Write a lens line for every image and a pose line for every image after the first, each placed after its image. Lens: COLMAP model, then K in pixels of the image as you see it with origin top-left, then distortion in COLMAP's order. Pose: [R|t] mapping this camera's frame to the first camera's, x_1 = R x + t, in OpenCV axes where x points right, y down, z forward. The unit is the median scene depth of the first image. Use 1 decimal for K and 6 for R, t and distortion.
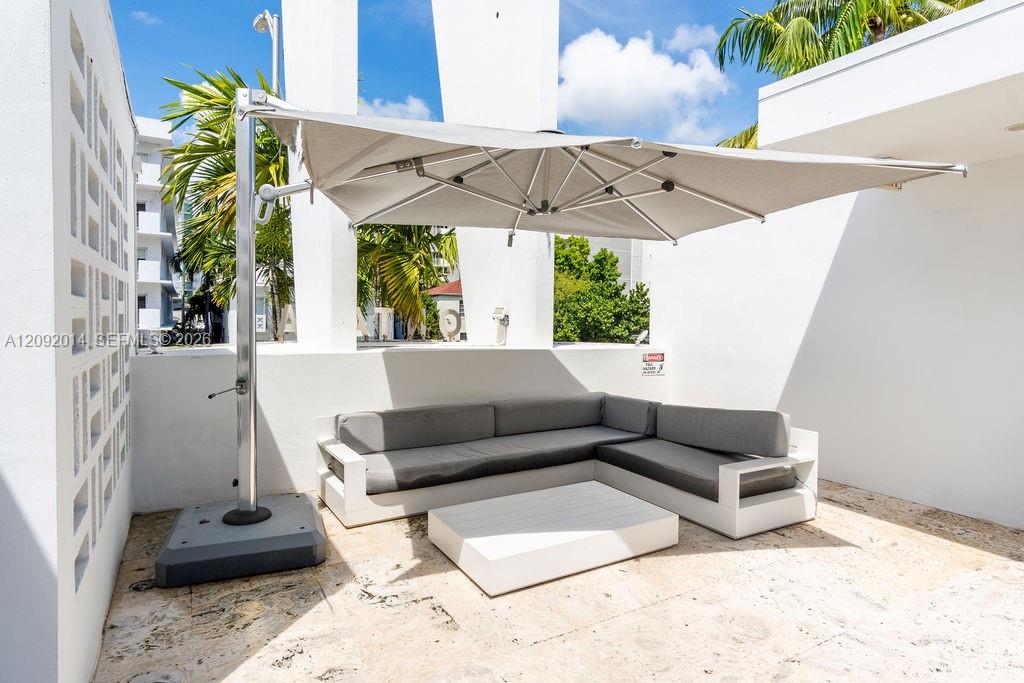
lens RADIAL K [[543.8, 0, 512.0], [0, 543.8, 341.5], [0, 0, 1]] dist [0.004017, 0.001438]
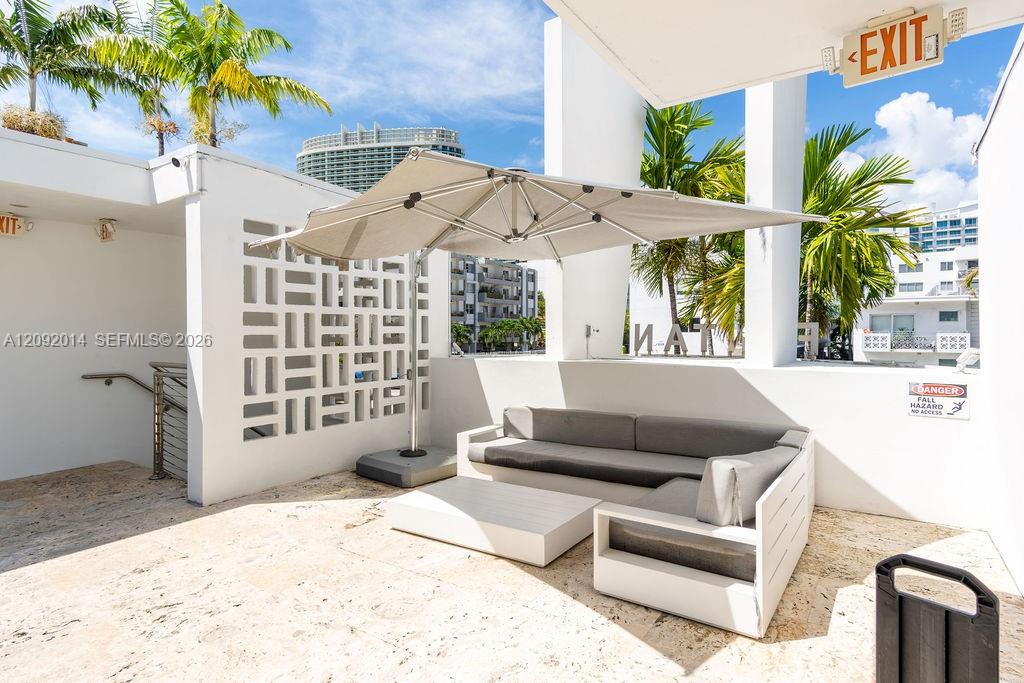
lens RADIAL K [[543.8, 0, 512.0], [0, 543.8, 341.5], [0, 0, 1]] dist [0.004017, 0.001438]
pose [[0.463287, 0.001540, -0.886207, 1.154494], [-0.037074, 0.999157, -0.017645, 0.006207], [0.885432, 0.041030, 0.462953, 0.527854]]
